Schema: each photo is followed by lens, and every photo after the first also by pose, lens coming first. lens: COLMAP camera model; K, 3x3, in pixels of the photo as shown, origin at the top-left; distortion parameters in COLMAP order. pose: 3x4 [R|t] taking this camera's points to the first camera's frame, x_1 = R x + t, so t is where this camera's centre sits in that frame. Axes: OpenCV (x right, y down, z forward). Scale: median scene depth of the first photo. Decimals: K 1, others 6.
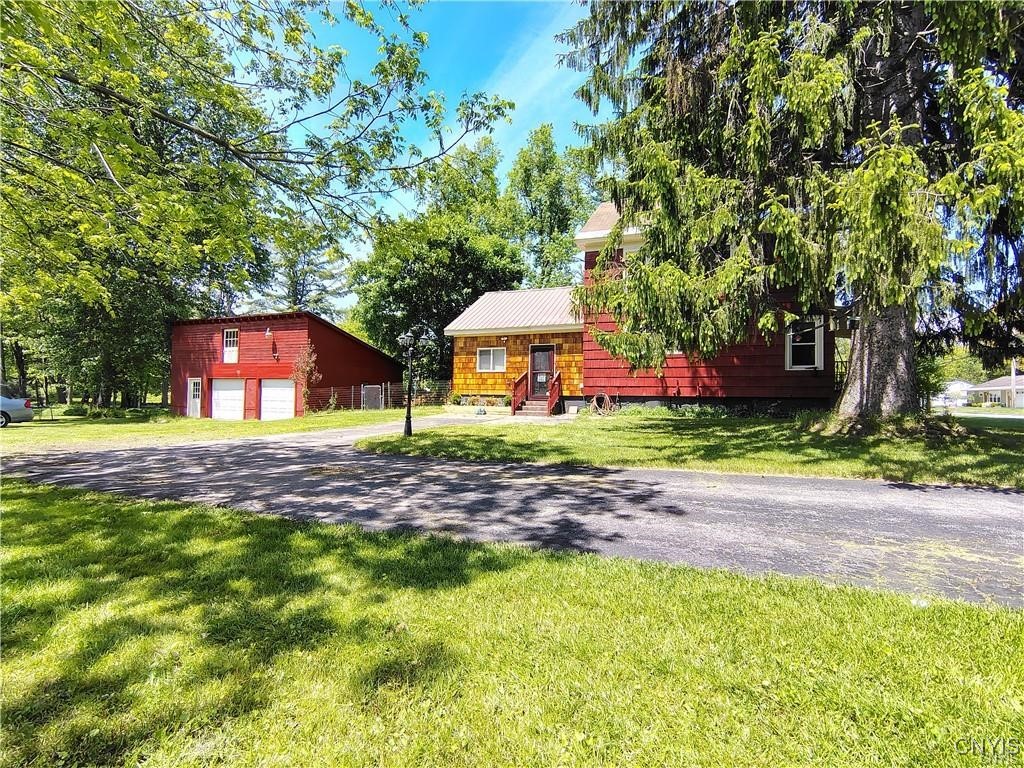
lens RADIAL K [[488.9, 0, 512.0], [0, 488.9, 384.0], [0, 0, 1]] dist [0.000603, 0.000165]
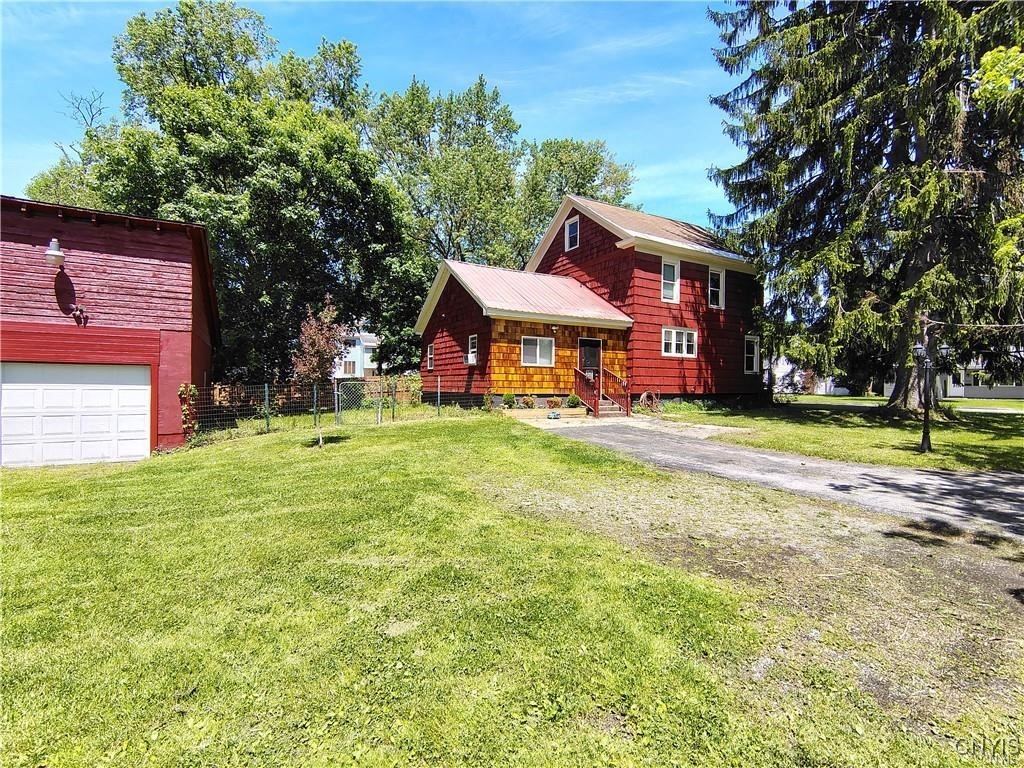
lens RADIAL K [[488.9, 0, 512.0], [0, 488.9, 384.0], [0, 0, 1]] dist [0.000603, 0.000165]
pose [[0.597837, 0.002411, 0.801614, -0.715585], [-0.012672, 0.999899, 0.006443, 0.000323], [-0.801518, -0.014010, 0.597807, 0.531437]]
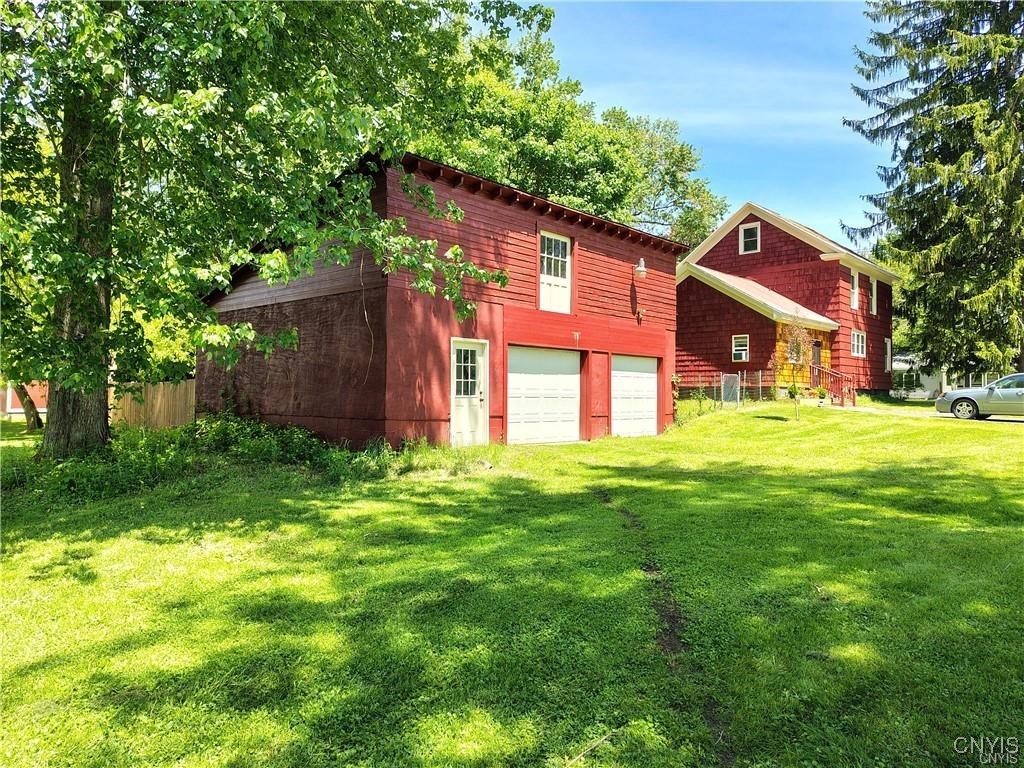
lens RADIAL K [[720.5, 0, 512.0], [0, 720.5, 384.0], [0, 0, 1]] dist [0.037252, -0.000607]
pose [[0.321942, 0.014921, 0.946642, -1.527296], [-0.014335, 0.999838, -0.010884, 0.038280], [-0.946651, -0.010066, 0.322103, 1.046023]]
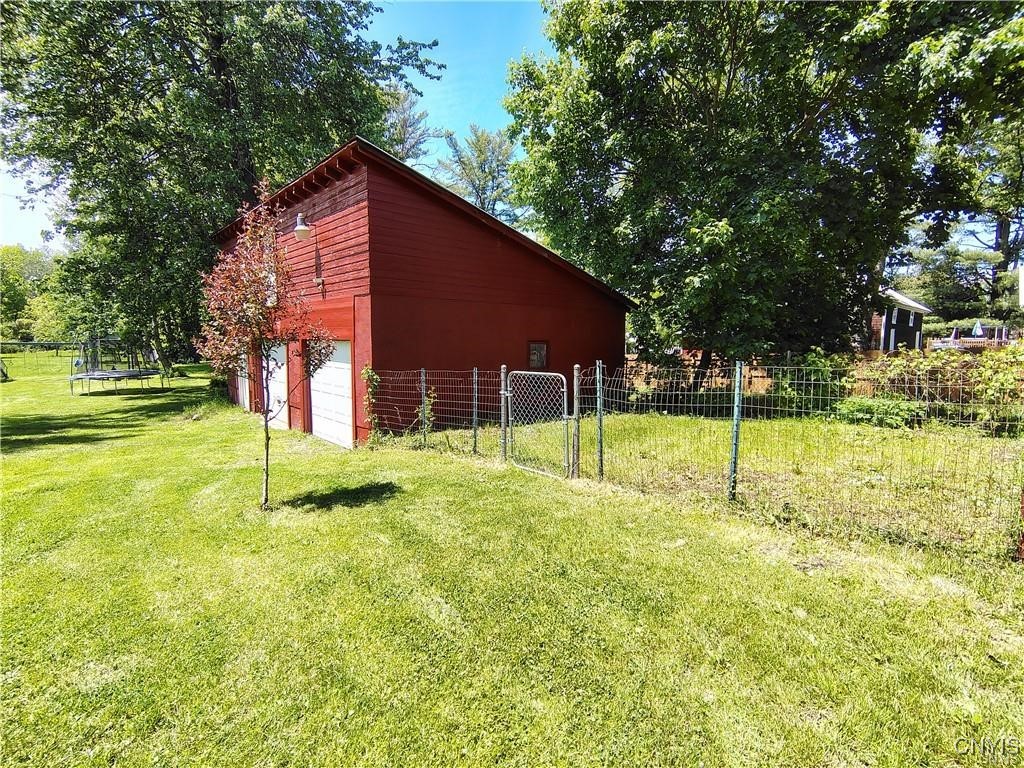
lens RADIAL K [[488.9, 0, 512.0], [0, 488.9, 384.0], [0, 0, 1]] dist [0.000603, 0.000165]
pose [[0.908642, 0.036238, -0.416000, -0.199910], [0.002692, 0.995698, 0.092618, -0.014855], [0.417567, -0.085276, 0.904636, 0.830266]]
